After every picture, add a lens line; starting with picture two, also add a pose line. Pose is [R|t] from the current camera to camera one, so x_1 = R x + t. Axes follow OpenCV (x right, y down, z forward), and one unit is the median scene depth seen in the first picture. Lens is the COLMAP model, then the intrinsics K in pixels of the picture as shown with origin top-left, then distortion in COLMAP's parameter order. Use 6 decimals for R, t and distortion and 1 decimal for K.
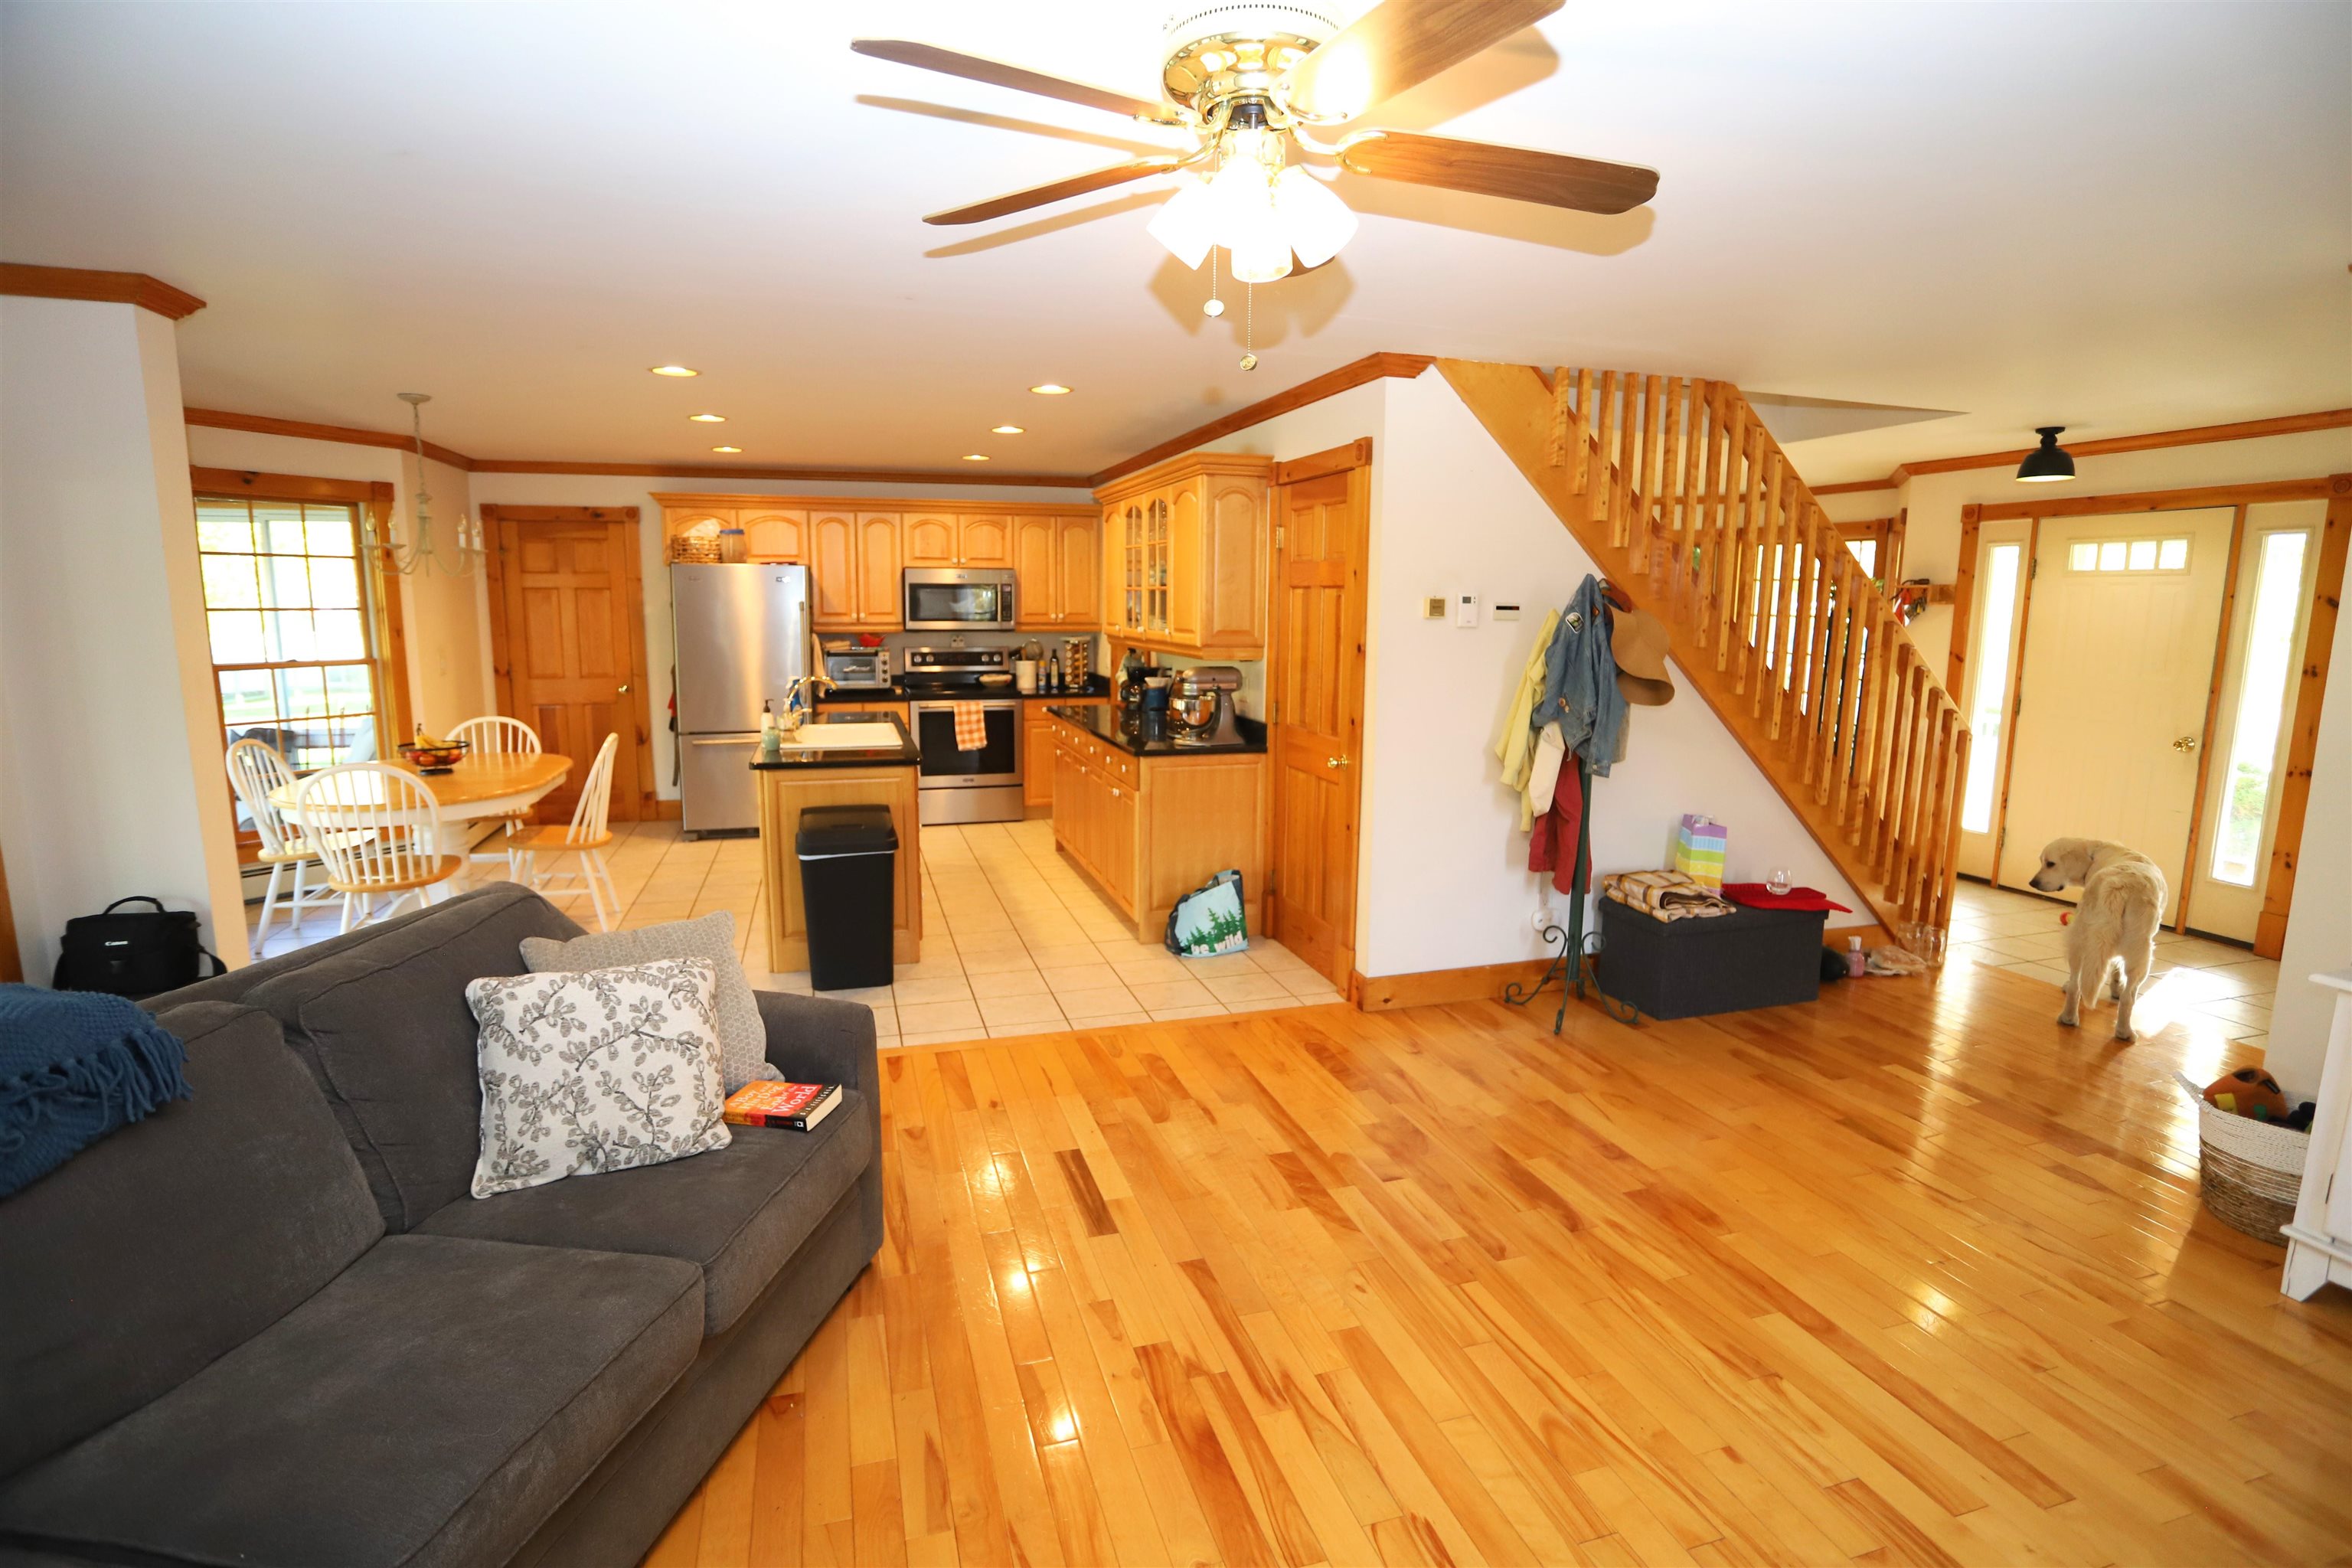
lens RADIAL K [[1150.0, 0, 1184.7], [0, 1150.0, 780.7], [0, 0, 1]] dist [-0.071027, 0.034351]
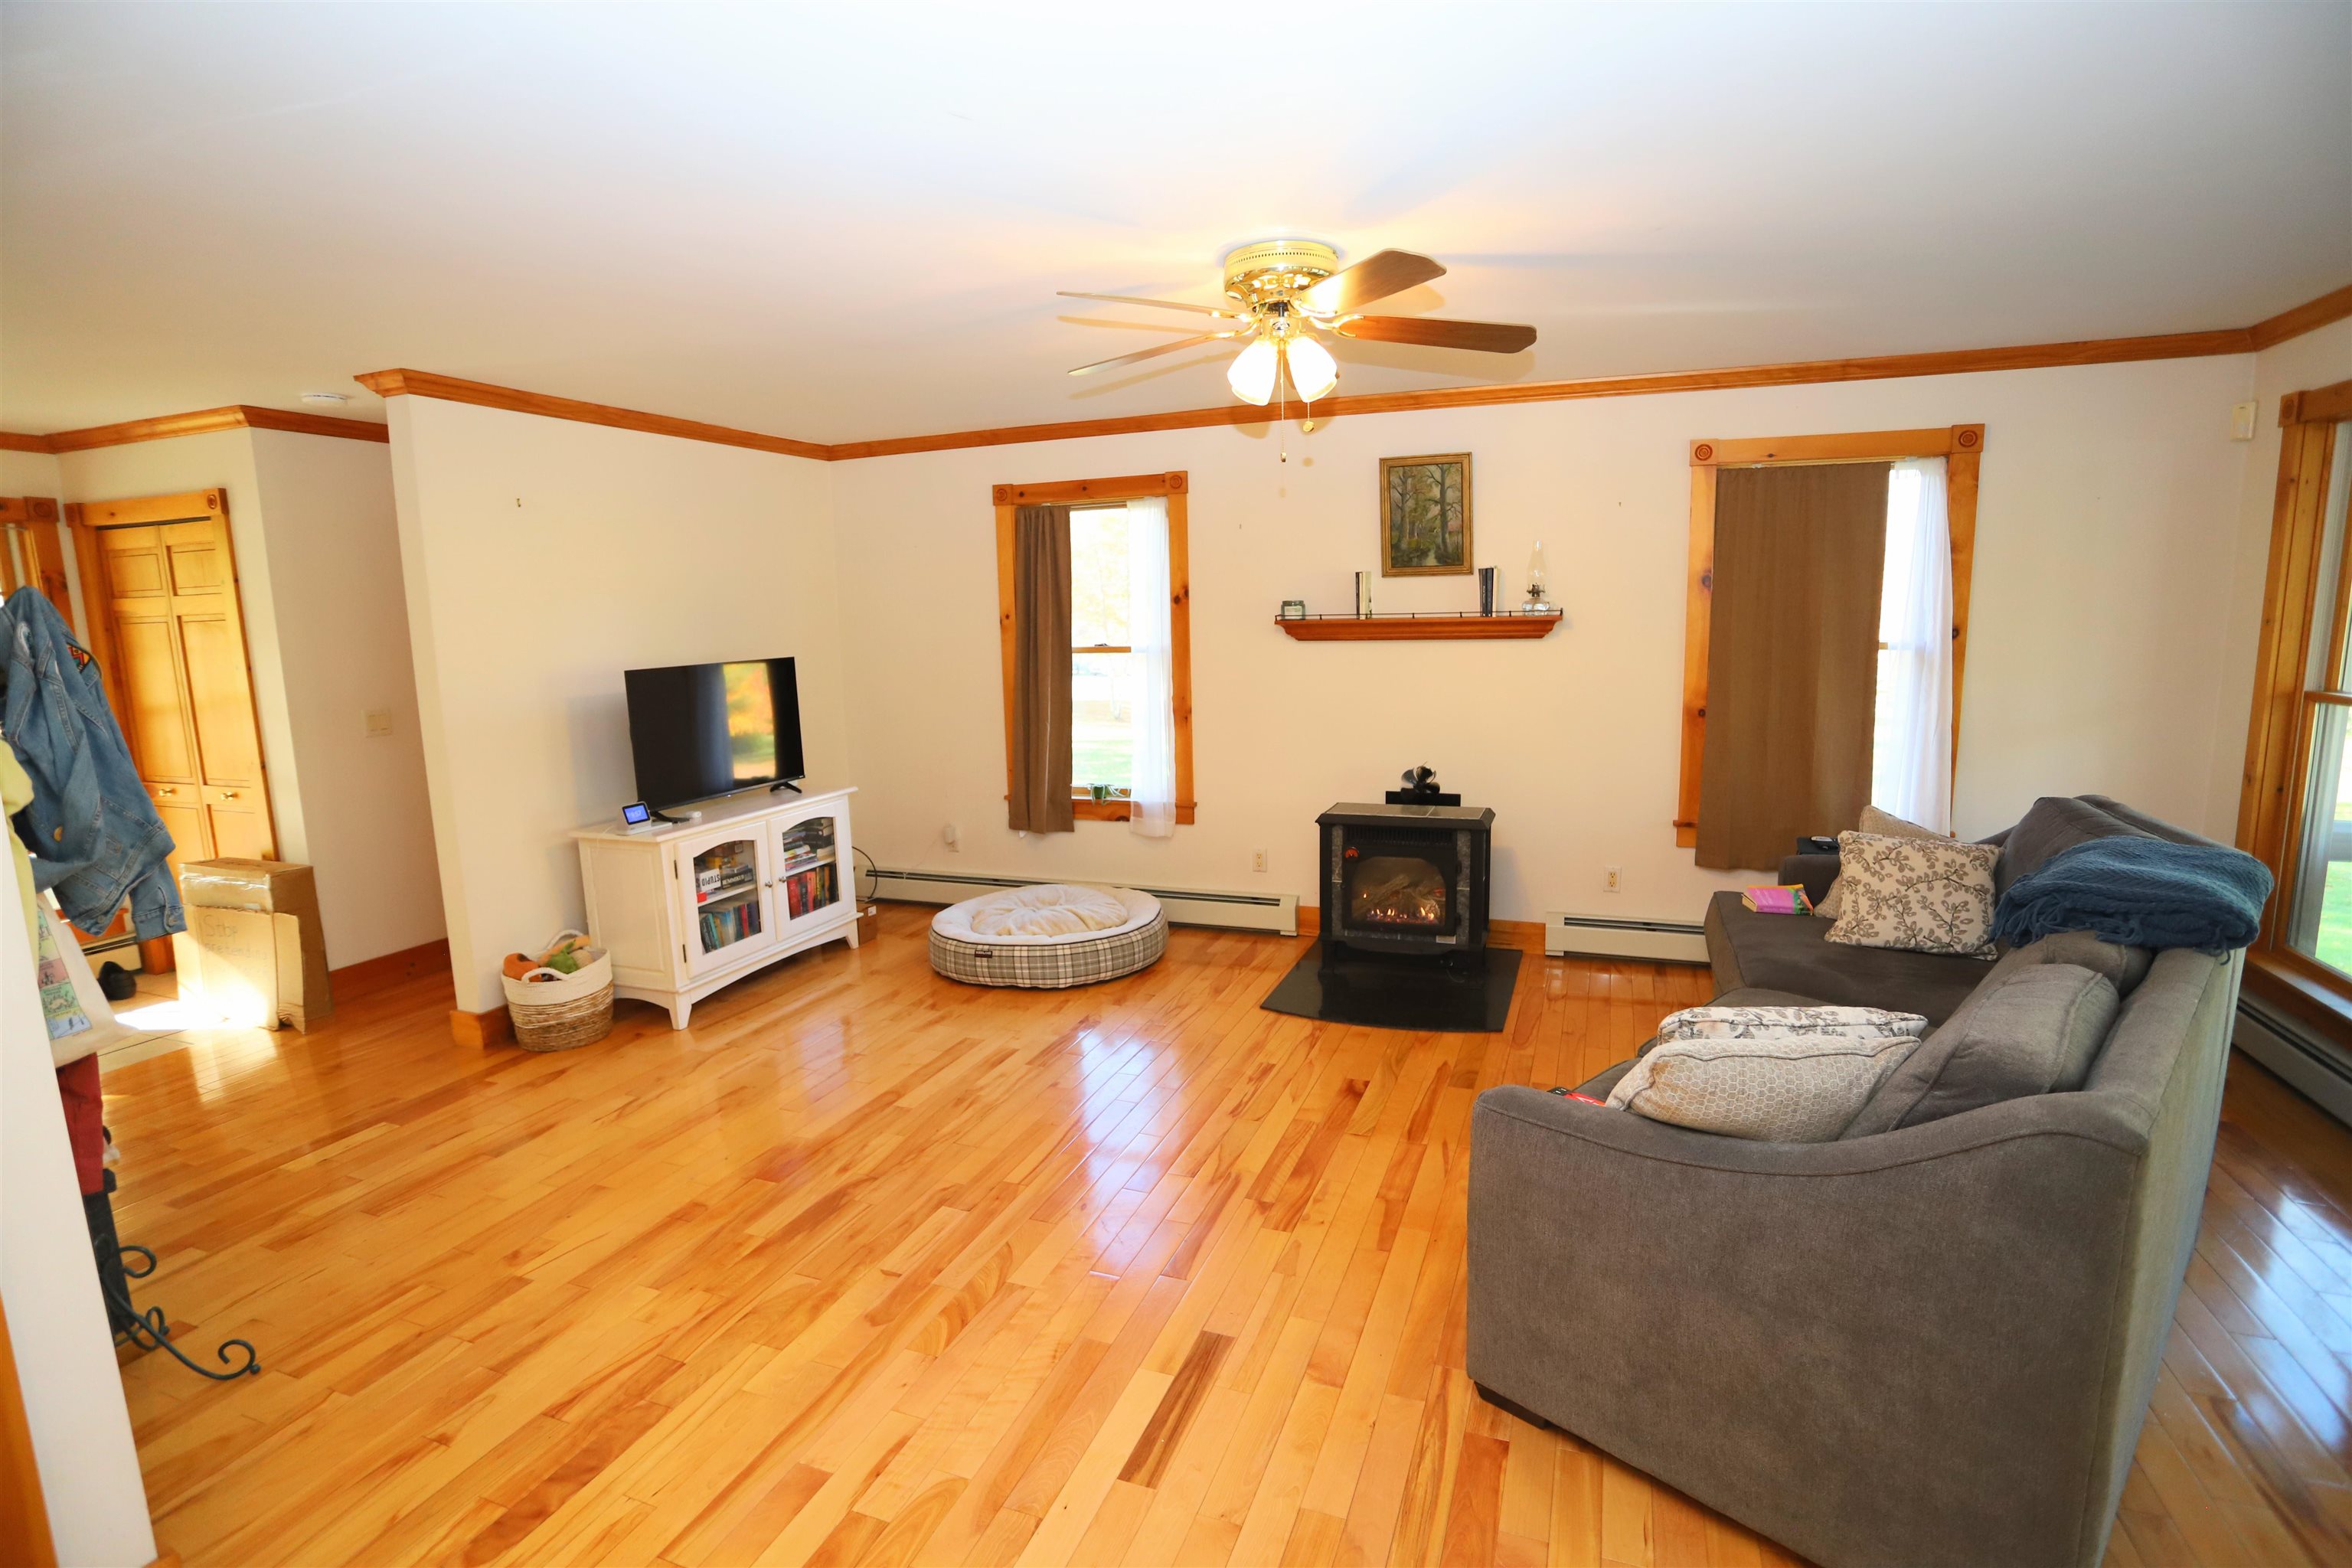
lens RADIAL K [[1150.0, 0, 1184.7], [0, 1150.0, 780.7], [0, 0, 1]] dist [-0.071027, 0.034351]
pose [[-0.790375, -0.086052, 0.606549, -0.392837], [0.113384, 0.952433, 0.282870, -0.185812], [-0.602039, 0.292346, -0.743023, 1.112680]]
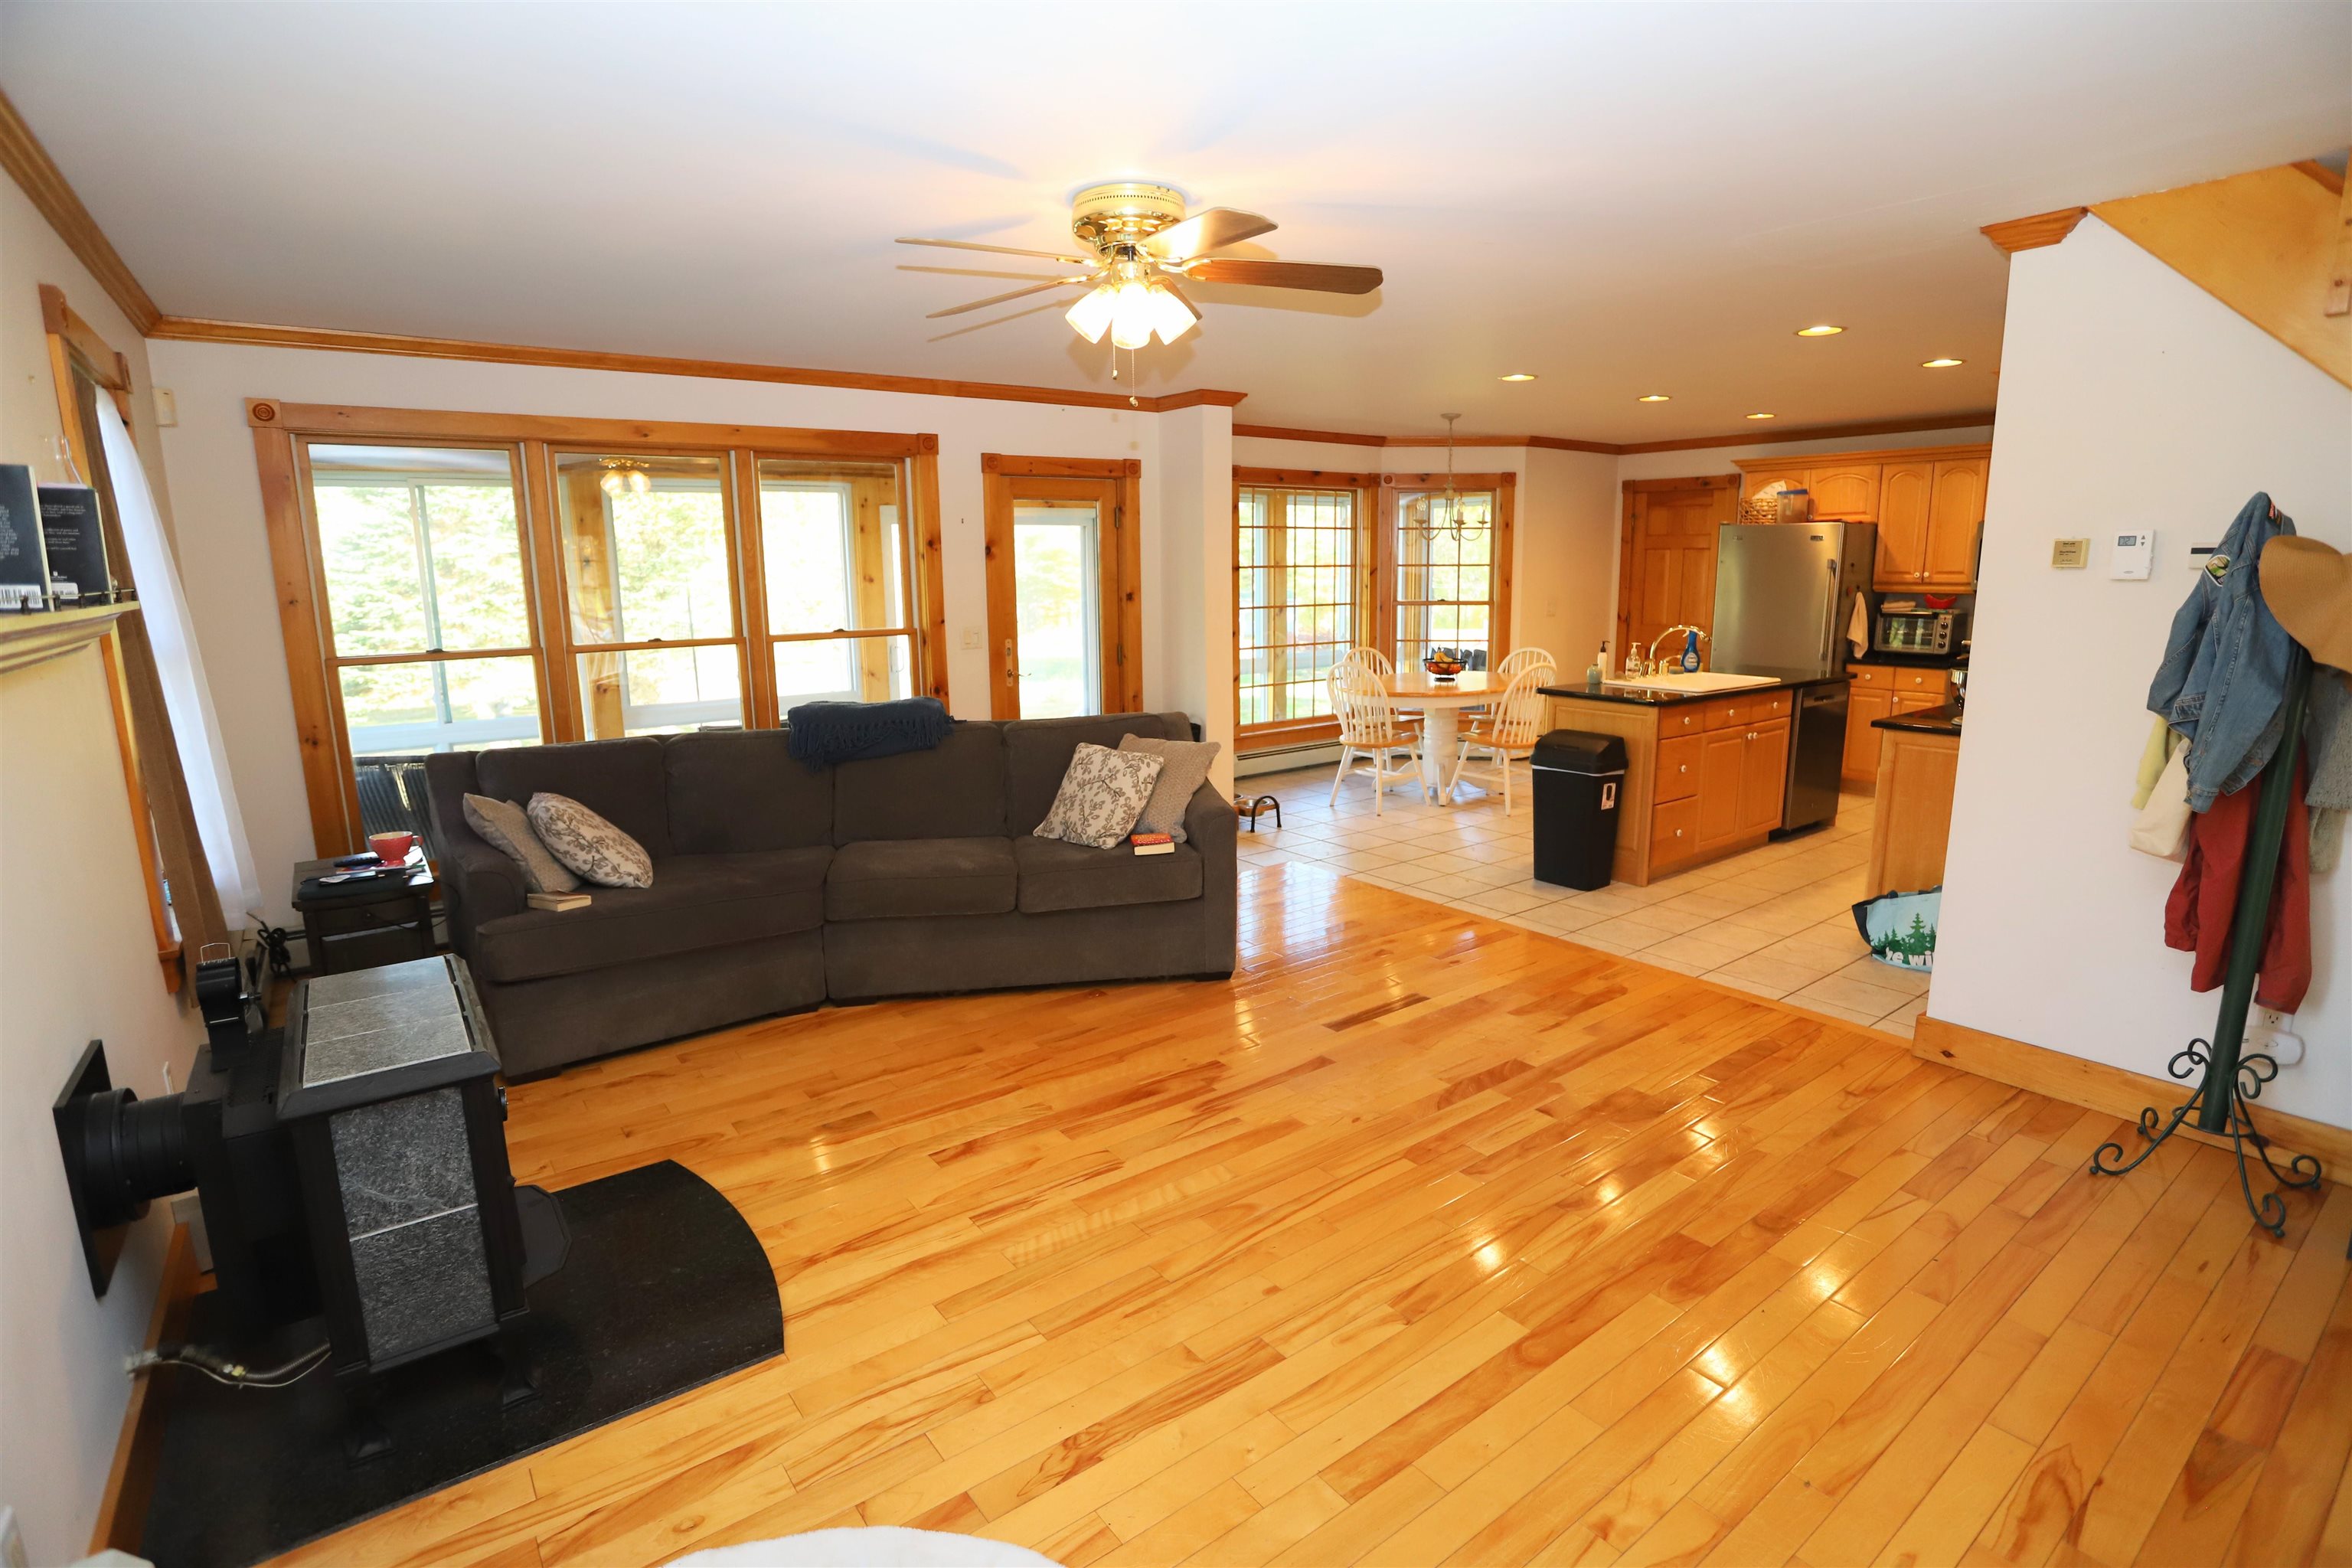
lens RADIAL K [[1150.0, 0, 1184.7], [0, 1150.0, 780.7], [0, 0, 1]] dist [-0.071027, 0.034351]
pose [[0.338175, 0.162540, -0.926940, 0.772251], [-0.134057, 0.983247, 0.123506, -0.020957], [0.931486, 0.082496, 0.354300, 0.247465]]
